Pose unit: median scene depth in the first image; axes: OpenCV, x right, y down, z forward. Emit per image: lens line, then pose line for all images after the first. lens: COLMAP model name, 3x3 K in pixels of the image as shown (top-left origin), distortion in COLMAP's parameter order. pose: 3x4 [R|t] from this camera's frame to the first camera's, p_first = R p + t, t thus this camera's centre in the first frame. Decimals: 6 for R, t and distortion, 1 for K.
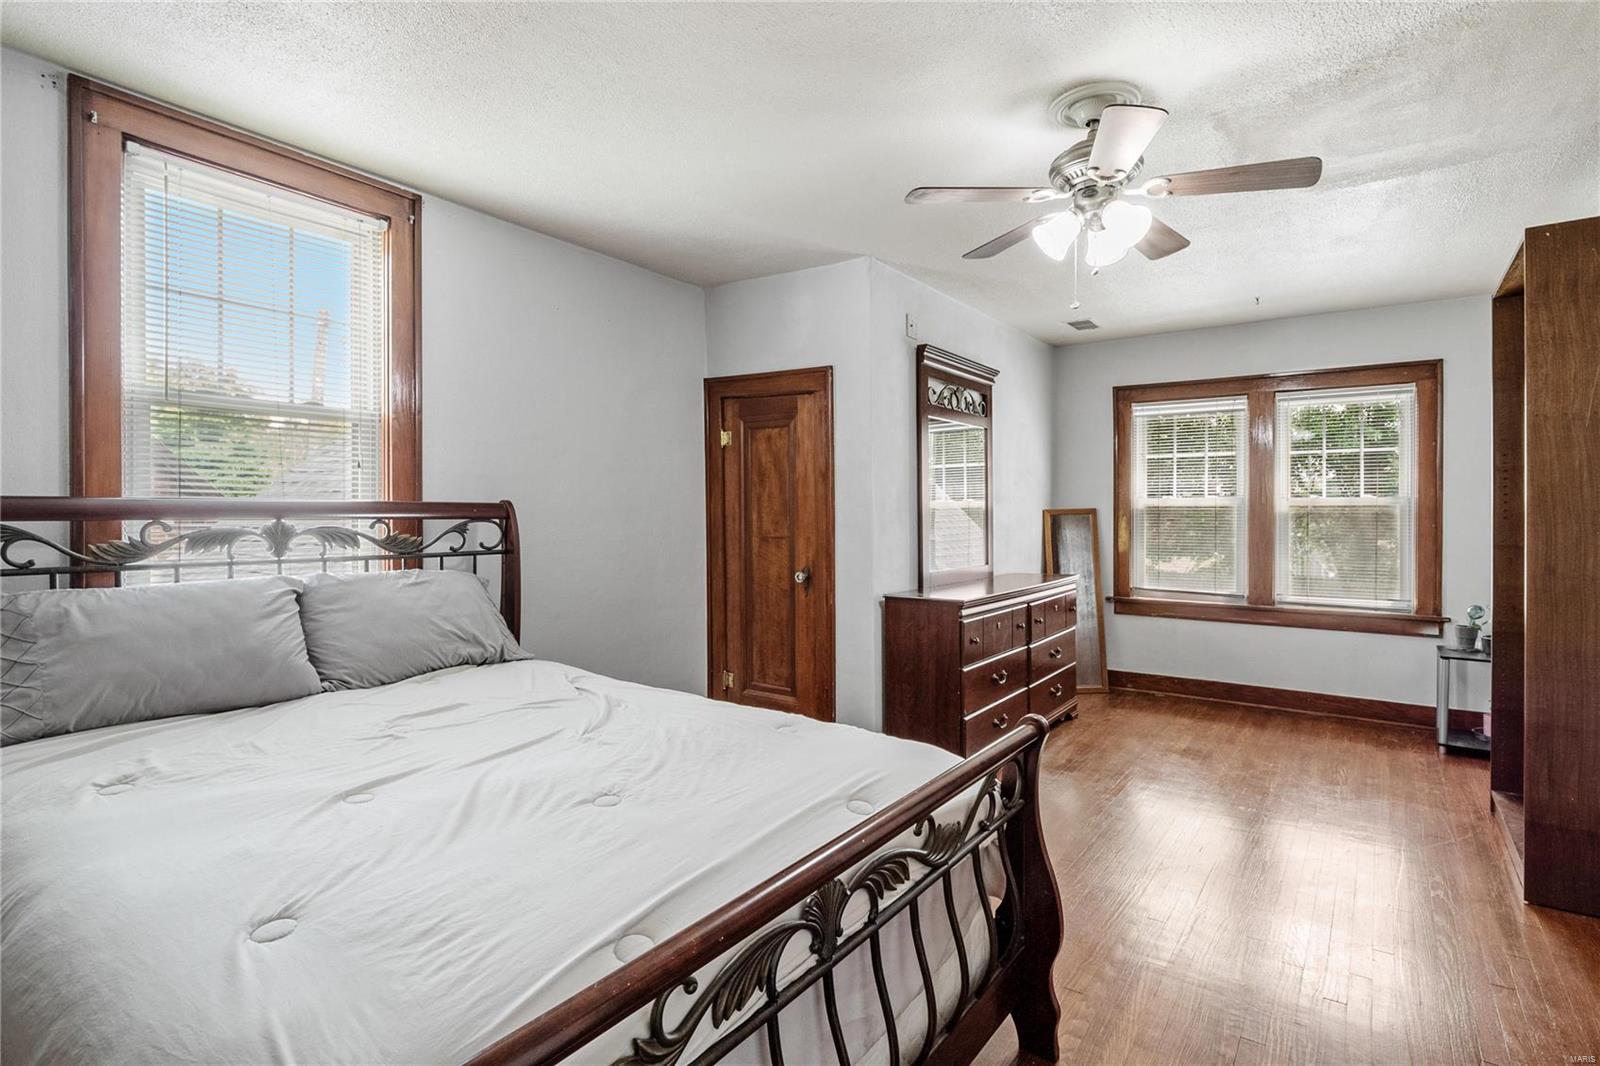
lens RADIAL K [[754.0, 0, 804.9], [0, 754.0, 510.4], [0, 0, 1]] dist [-0.002271, -0.000440]
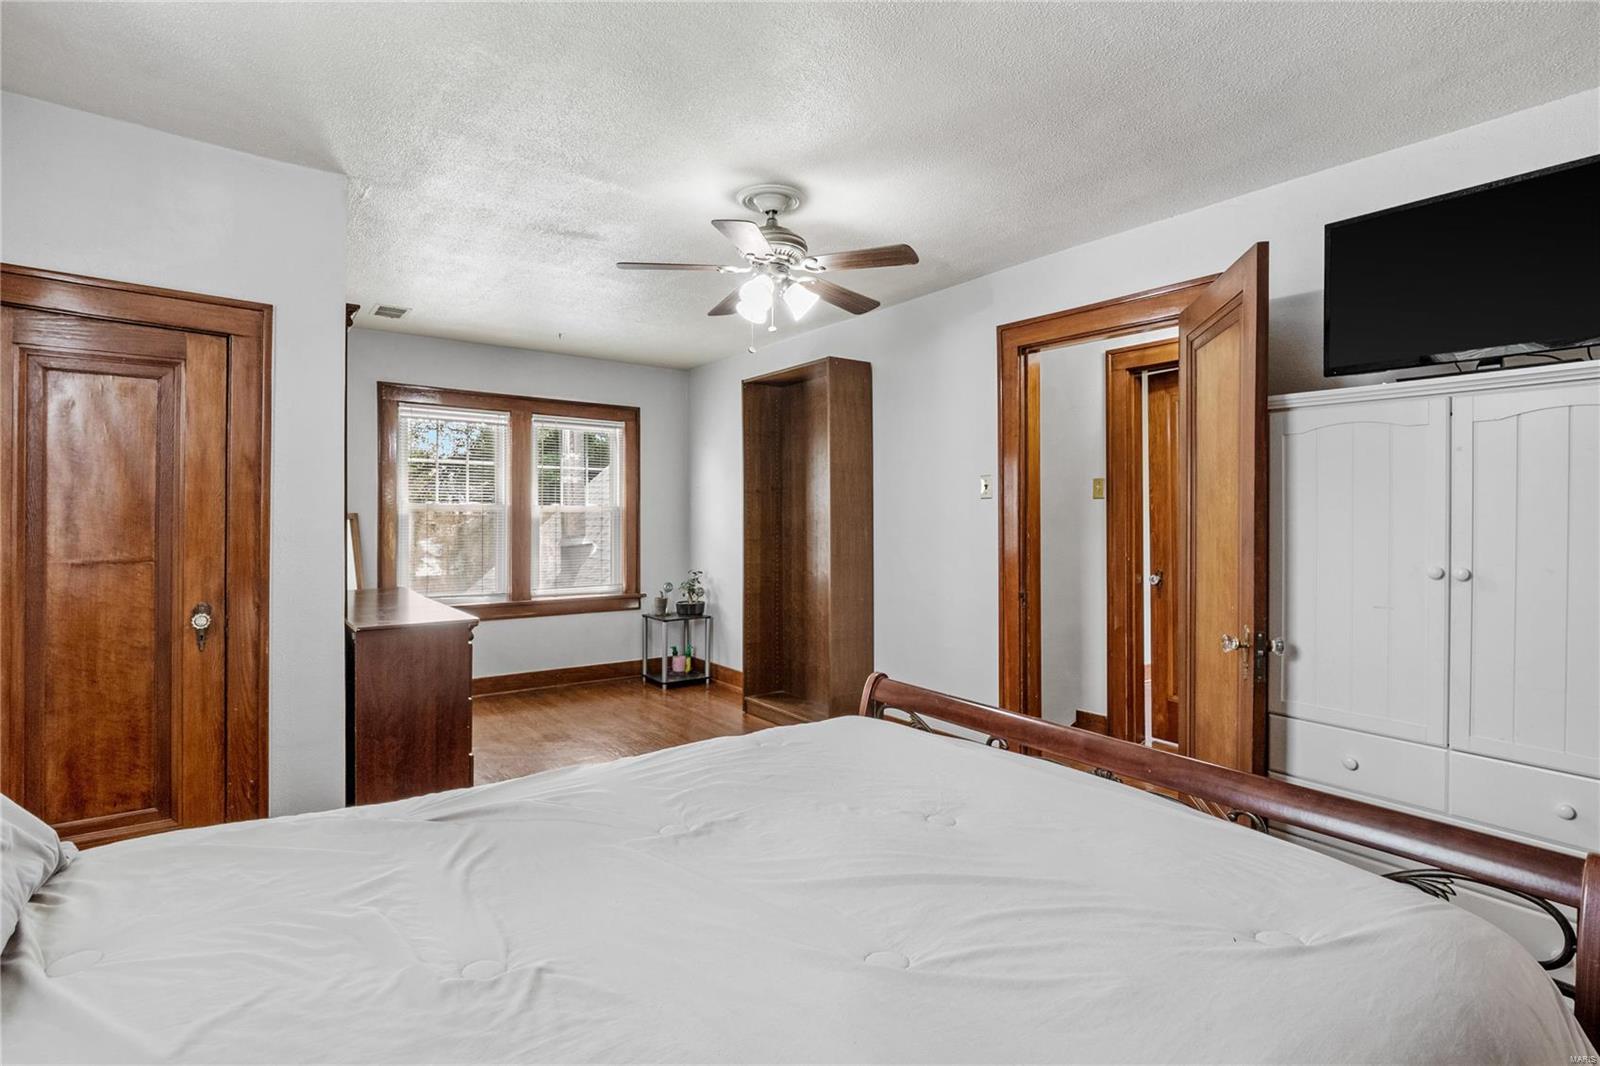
lens RADIAL K [[772.2, 0, 800.5], [0, 772.2, 493.3], [0, 0, 1]] dist [-0.000826, -0.000645]
pose [[0.306559, 0.030300, 0.951369, -0.457196], [-0.003942, 0.999525, -0.030563, -0.000651], [-0.951843, 0.005619, 0.306533, 0.310697]]
